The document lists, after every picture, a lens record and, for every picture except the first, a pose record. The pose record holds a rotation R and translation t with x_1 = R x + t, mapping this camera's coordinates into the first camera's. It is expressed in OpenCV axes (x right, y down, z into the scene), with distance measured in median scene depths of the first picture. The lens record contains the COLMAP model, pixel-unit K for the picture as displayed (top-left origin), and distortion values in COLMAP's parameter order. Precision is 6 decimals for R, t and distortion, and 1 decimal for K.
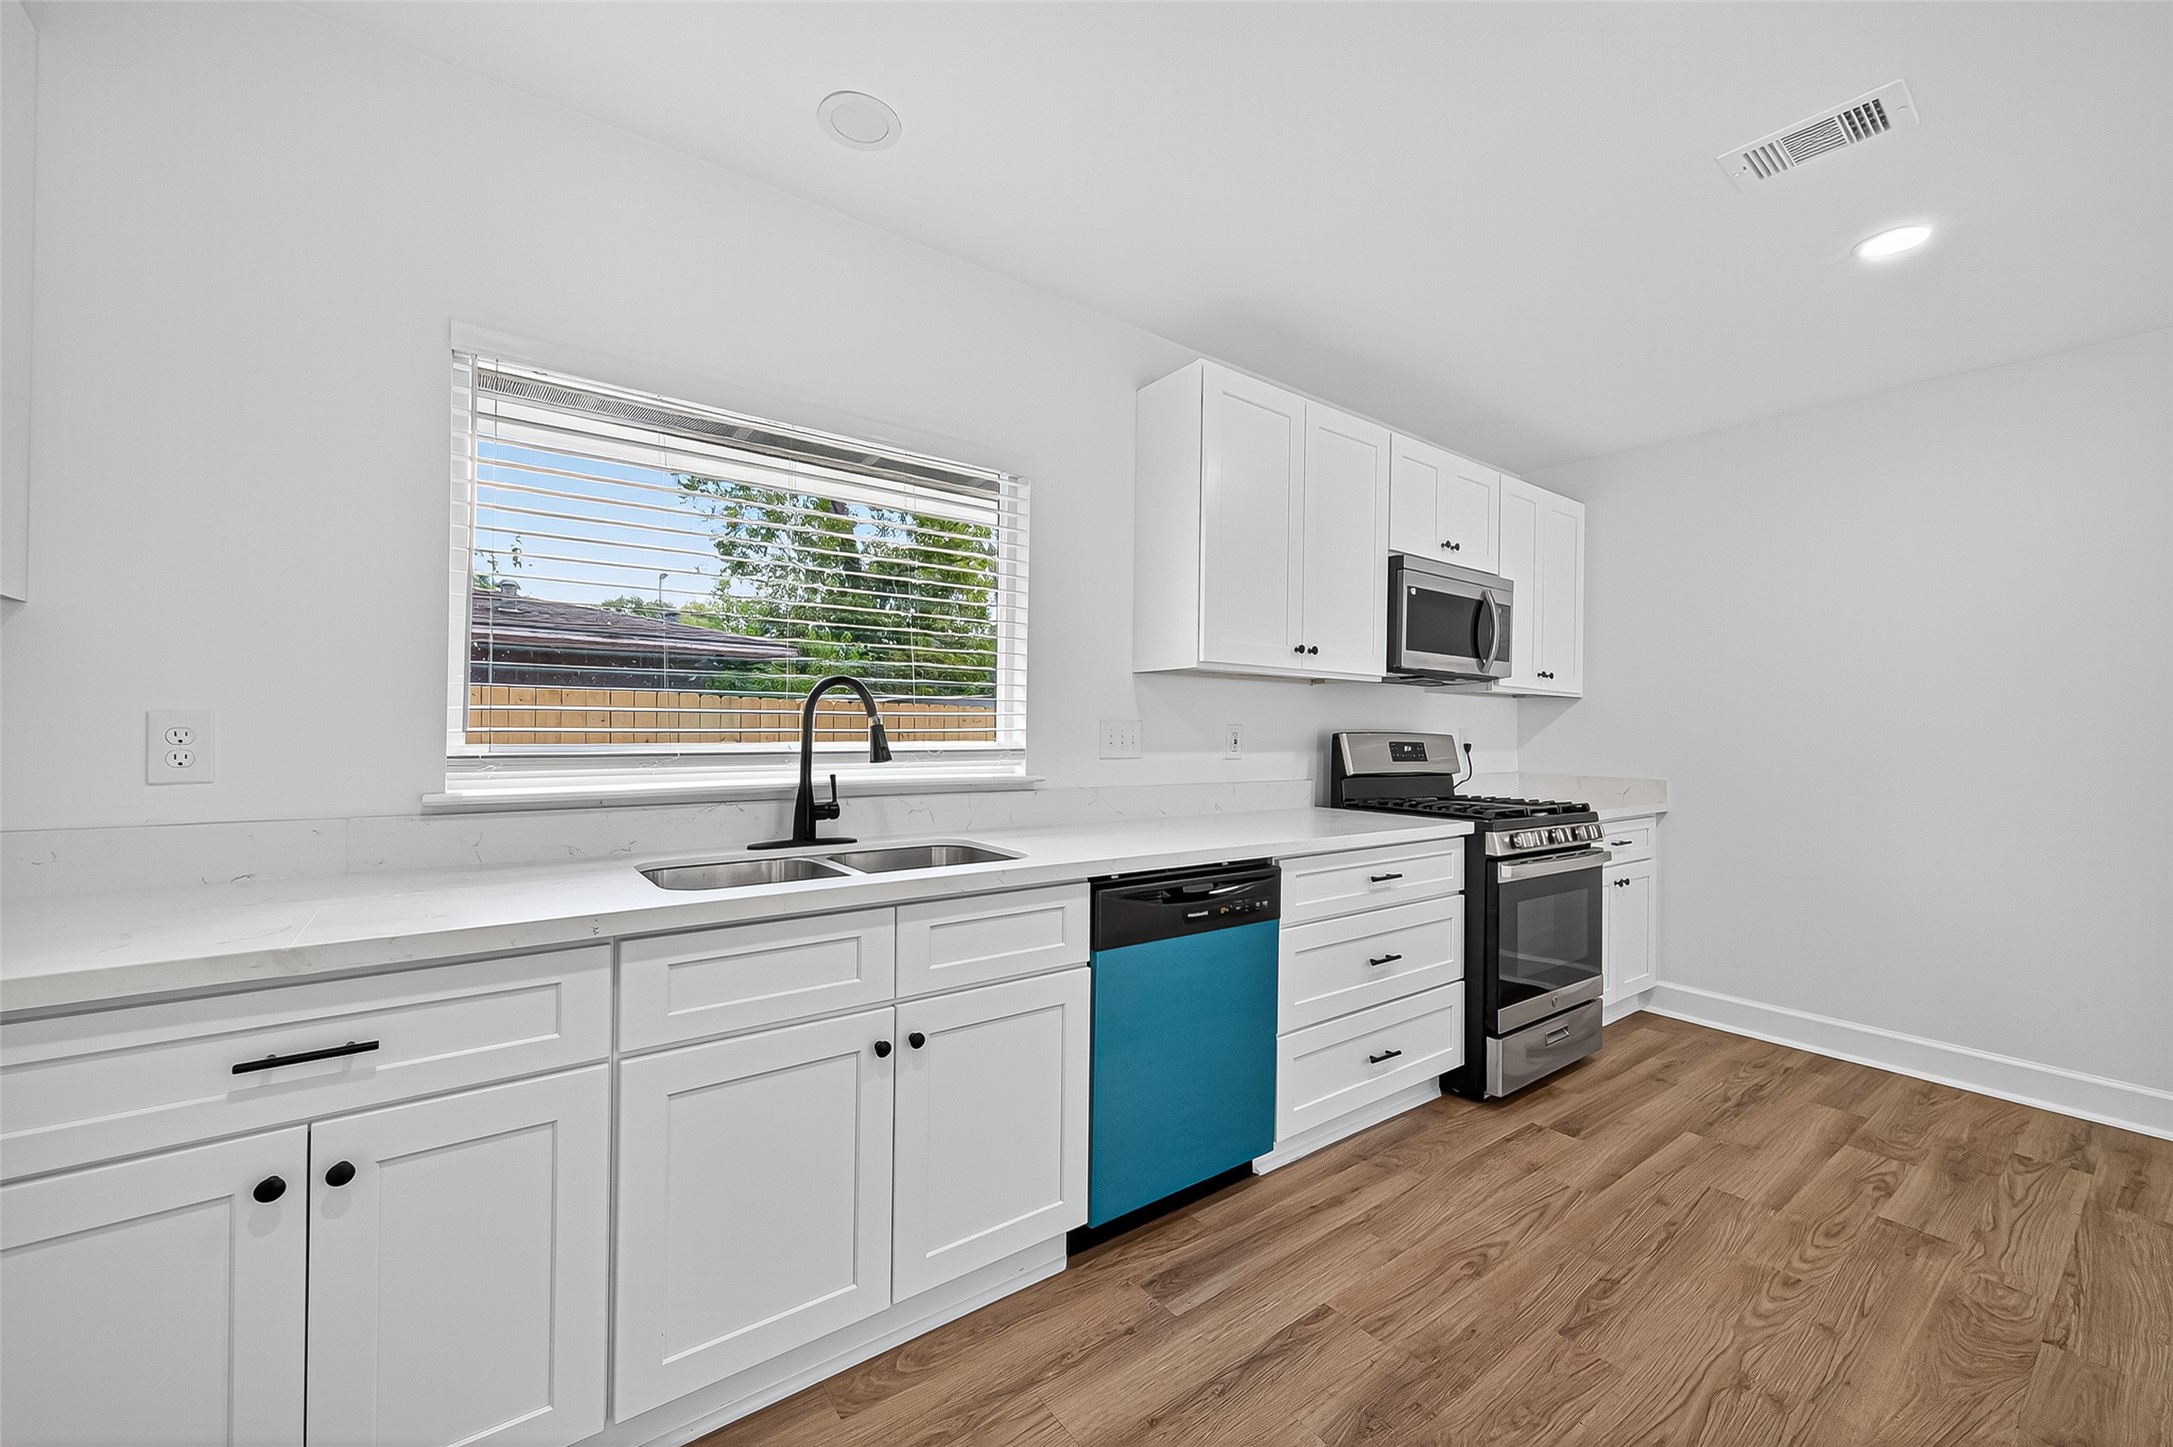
lens RADIAL K [[850.0, 0, 1096.4], [0, 850.0, 729.7], [0, 0, 1]] dist [0.009879, -0.002657]
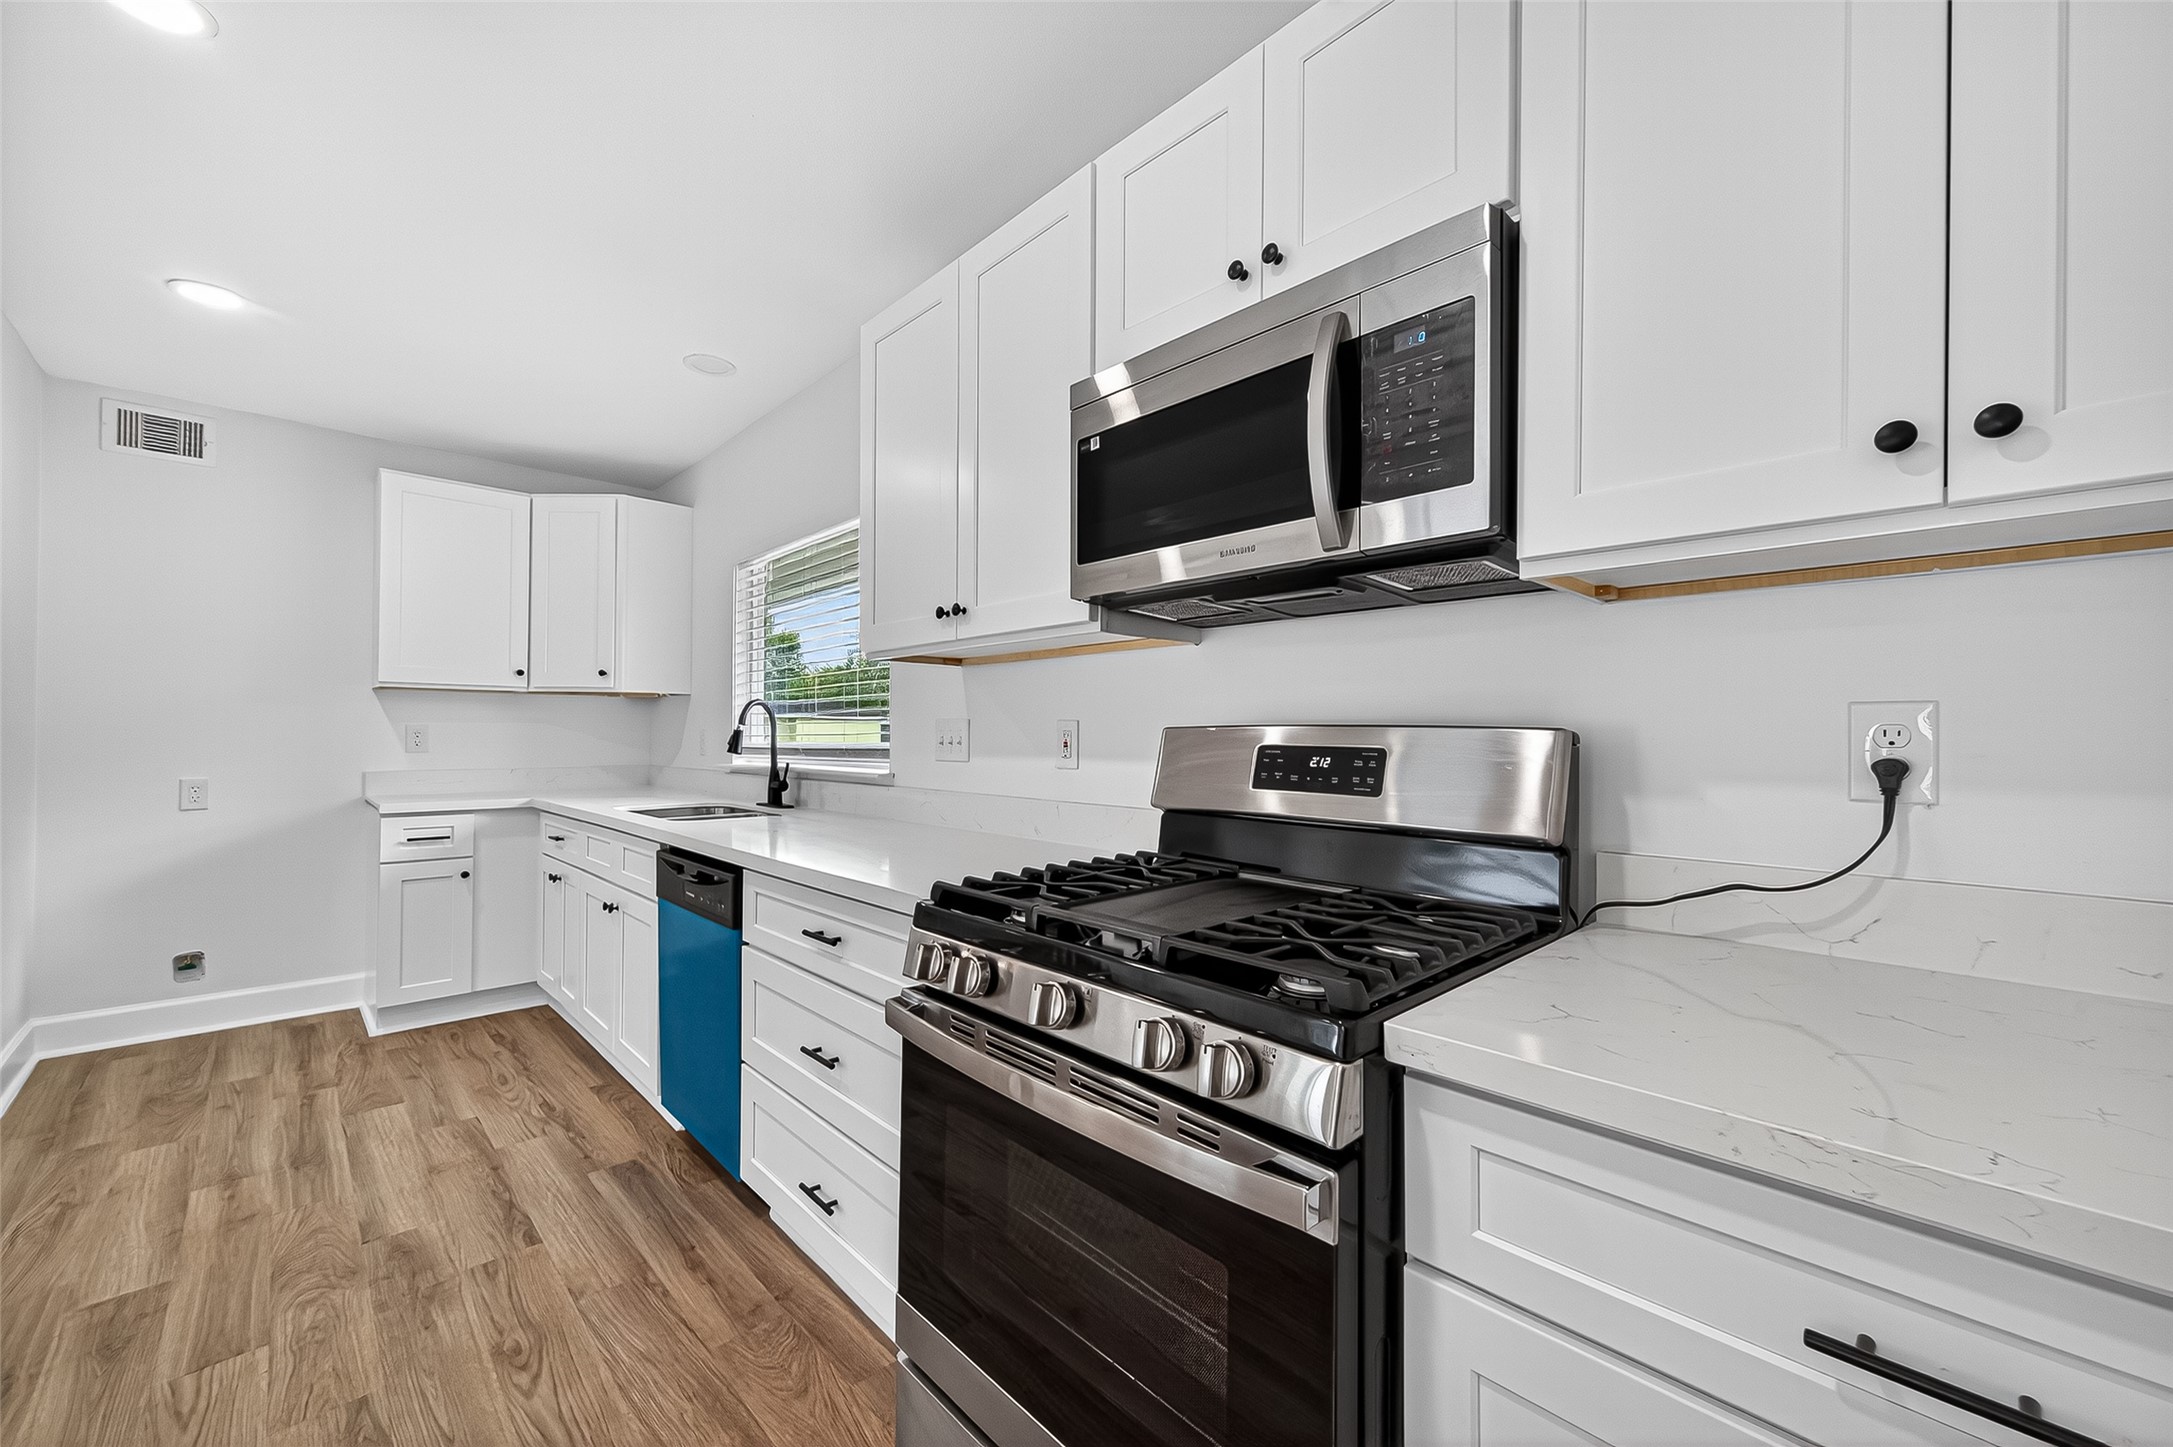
lens RADIAL K [[850.0, 0, 1096.4], [0, 850.0, 729.7], [0, 0, 1]] dist [0.009879, -0.002657]
pose [[0.110757, -0.020283, -0.993641, 1.045968], [-0.000487, 0.999790, -0.020463, 0.019669], [0.993847, 0.002750, 0.110724, 1.135240]]
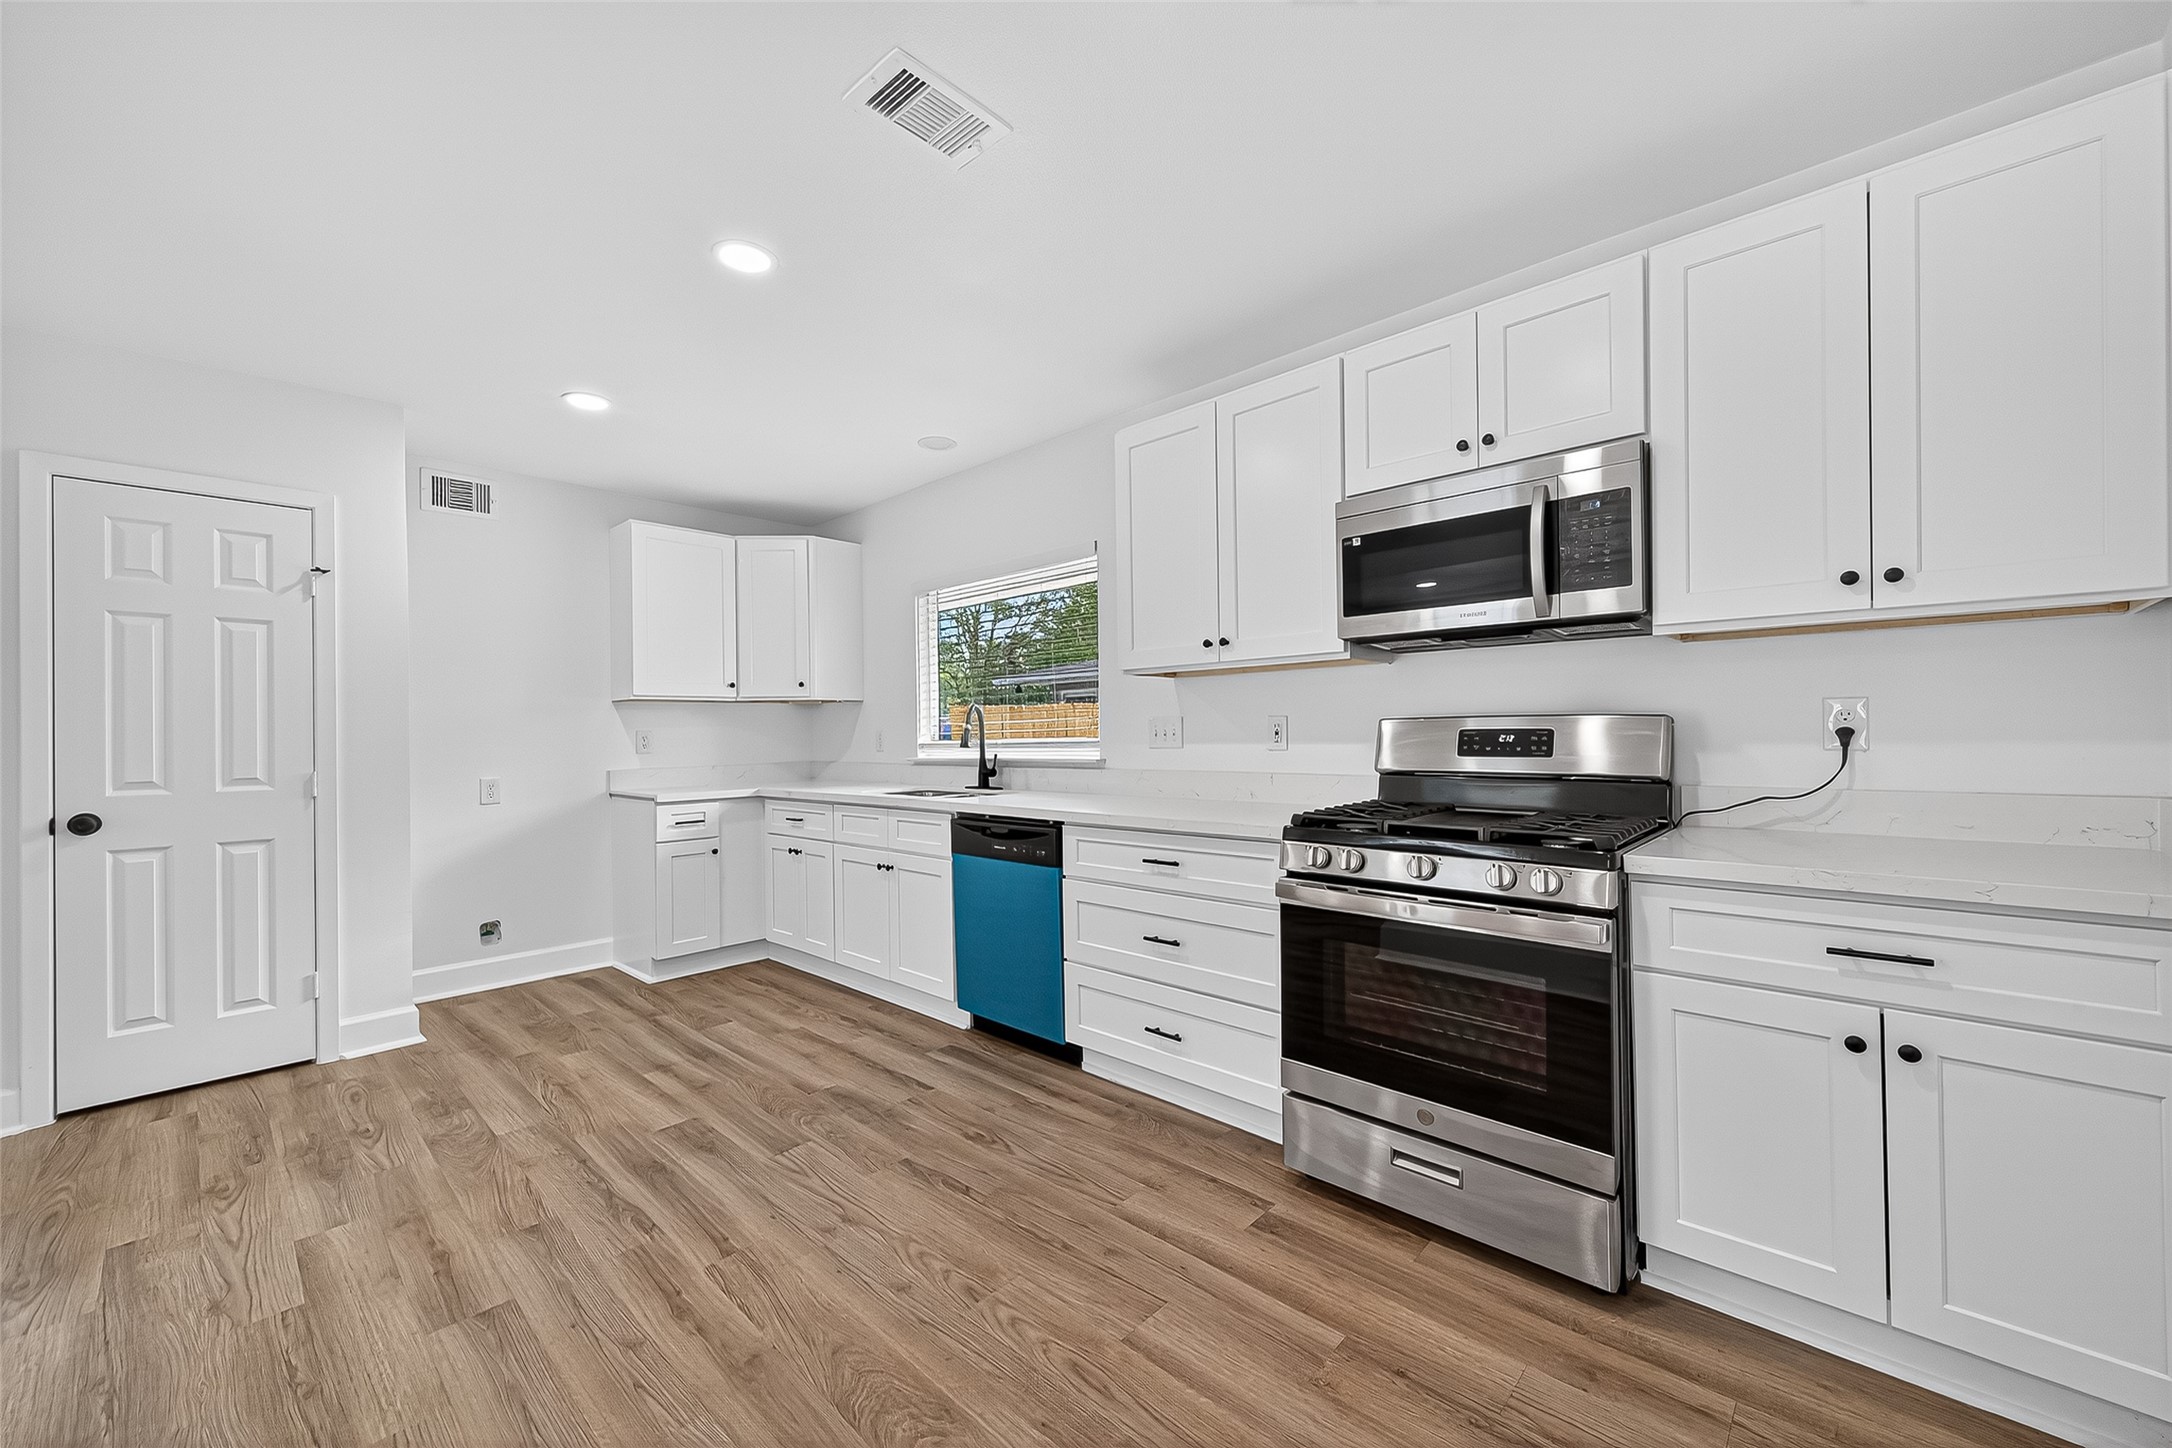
lens RADIAL K [[849.6, 0, 1095.9], [0, 849.6, 730.2], [0, 0, 1]] dist [0.009879, -0.002657]
pose [[0.161688, -0.017163, -0.986693, 1.347254], [0.020135, 0.999698, -0.014089, 0.024858], [0.986636, -0.017589, 0.161985, 0.749162]]
